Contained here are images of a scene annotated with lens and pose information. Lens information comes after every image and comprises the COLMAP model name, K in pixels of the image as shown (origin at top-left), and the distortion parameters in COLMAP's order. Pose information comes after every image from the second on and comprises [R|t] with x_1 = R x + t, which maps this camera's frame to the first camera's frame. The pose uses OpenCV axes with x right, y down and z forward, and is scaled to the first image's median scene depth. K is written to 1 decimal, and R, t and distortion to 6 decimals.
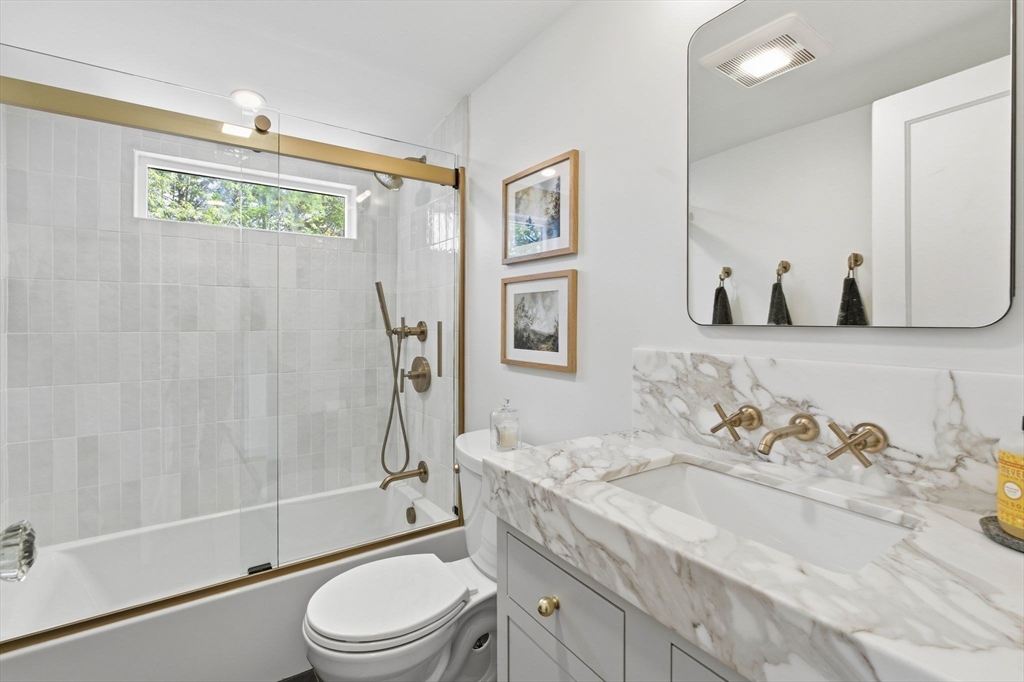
lens RADIAL K [[462.4, 0, 512.9], [0, 462.4, 330.0], [0, 0, 1]] dist [-0.005140, 0.000358]
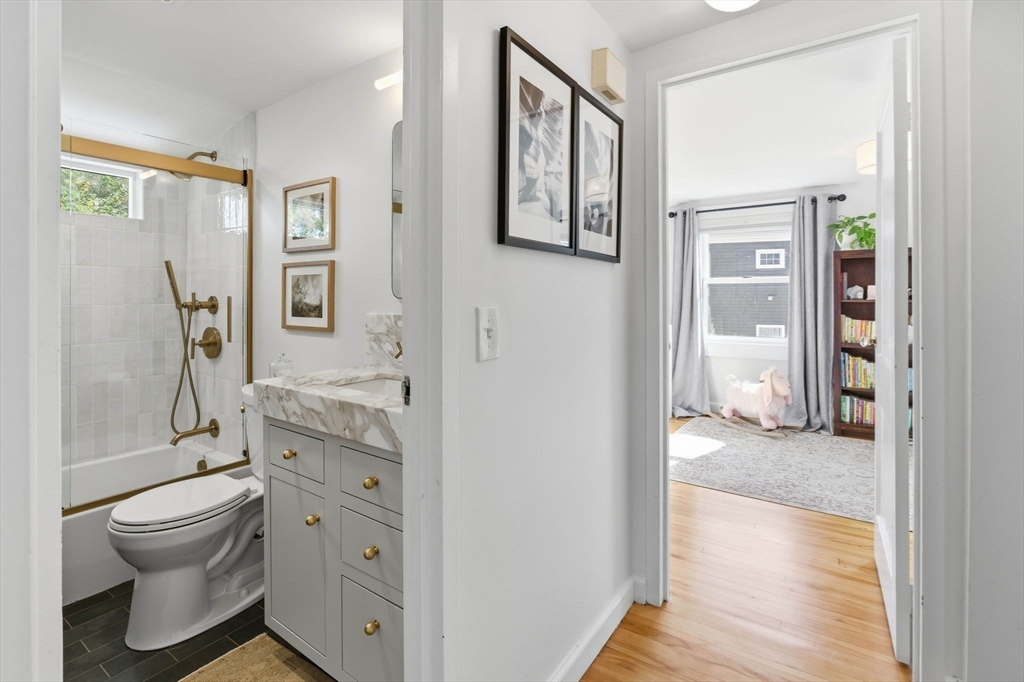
lens RADIAL K [[473.2, 0, 497.9], [0, 473.2, 297.2], [0, 0, 1]] dist [-0.000594, 0.000210]
pose [[0.941947, -0.003809, 0.335739, 0.103283], [0.008695, 0.999877, -0.013052, 0.006983], [-0.335648, 0.015214, 0.941865, -0.469905]]
